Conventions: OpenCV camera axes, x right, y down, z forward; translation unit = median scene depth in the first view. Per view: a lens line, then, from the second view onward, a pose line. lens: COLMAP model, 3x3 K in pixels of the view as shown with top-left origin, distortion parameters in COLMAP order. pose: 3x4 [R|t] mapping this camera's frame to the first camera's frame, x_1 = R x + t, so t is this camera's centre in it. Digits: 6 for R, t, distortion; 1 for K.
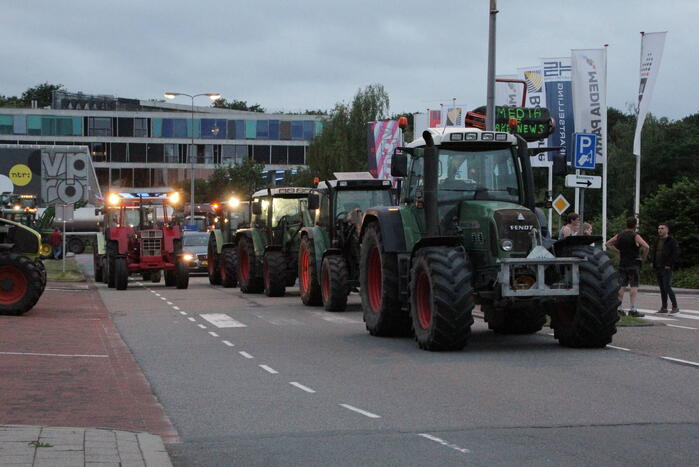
lens RADIAL K [[1296.5, 0, 340.5], [0, 1296.5, 248.6], [0, 0, 1]] dist [0.168094, 0.322401]
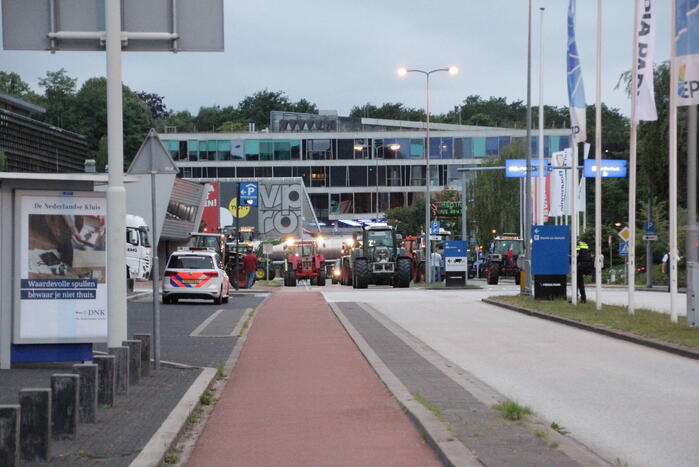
lens RADIAL K [[1783.9, 0, 349.5], [0, 1783.9, 233.5], [0, 0, 1]] dist [0.187882, 0.238763]
pose [[0.984548, -0.015705, -0.174410, 0.063588], [0.010796, 0.999519, -0.029064, 0.004800], [0.174782, 0.026732, 0.984244, -0.270719]]
